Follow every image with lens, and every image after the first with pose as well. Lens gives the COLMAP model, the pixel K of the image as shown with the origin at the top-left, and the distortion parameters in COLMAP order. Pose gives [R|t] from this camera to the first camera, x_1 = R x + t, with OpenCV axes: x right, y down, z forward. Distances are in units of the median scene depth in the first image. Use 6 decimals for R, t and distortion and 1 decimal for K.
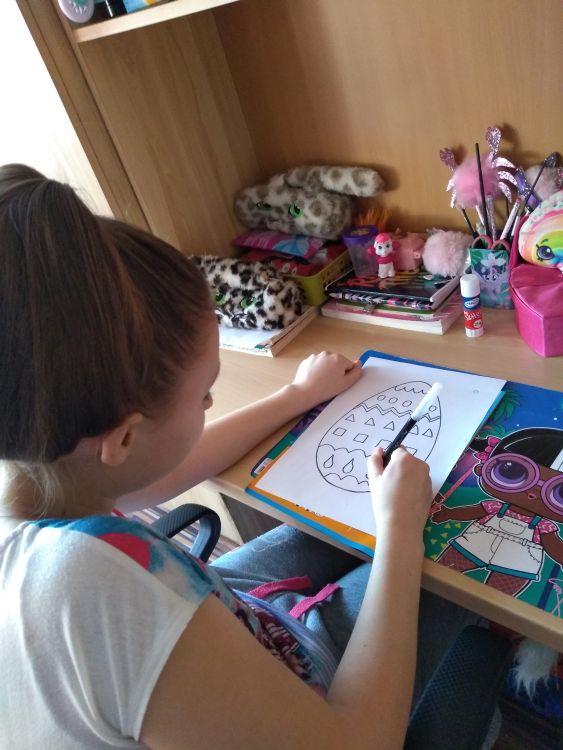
lens RADIAL K [[596.9, 0, 285.3], [0, 596.9, 367.7], [0, 0, 1]] dist [0.007768, -0.016162]
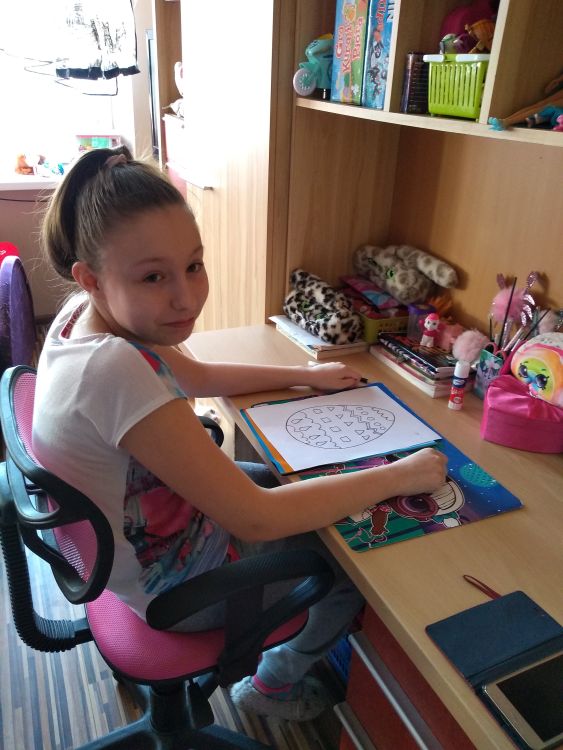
lens RADIAL K [[596.9, 0, 273.9], [0, 596.9, 380.4], [0, 0, 1]] dist [0.007768, -0.016162]
pose [[0.853952, 0.461720, -0.239960, 0.271518], [-0.477653, 0.878497, -0.009474, 0.094493], [0.206430, 0.122708, 0.970737, -0.362895]]
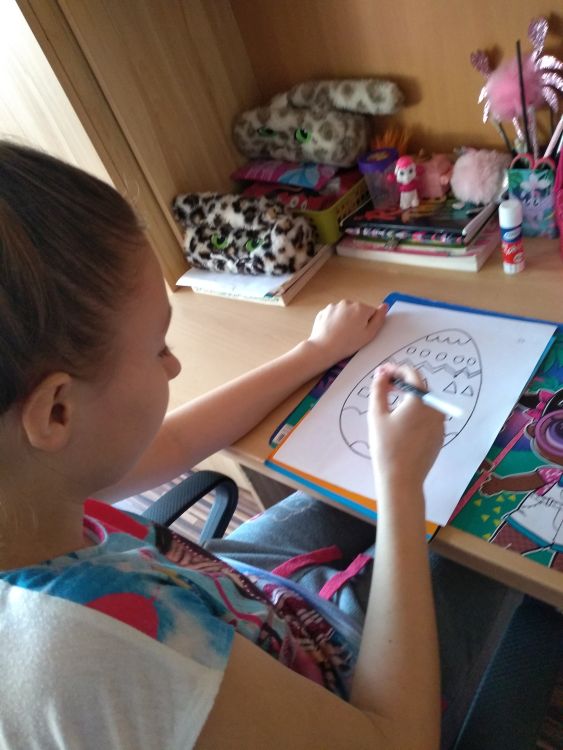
lens RADIAL K [[616.8, 0, 280.2], [0, 616.8, 372.8], [0, 0, 1]] dist [-0.020563, 0.020701]
pose [[0.998741, -0.045256, -0.021619, -0.014084], [0.047336, 0.993015, 0.108076, -0.019625], [0.016577, -0.108963, 0.993908, 0.080629]]
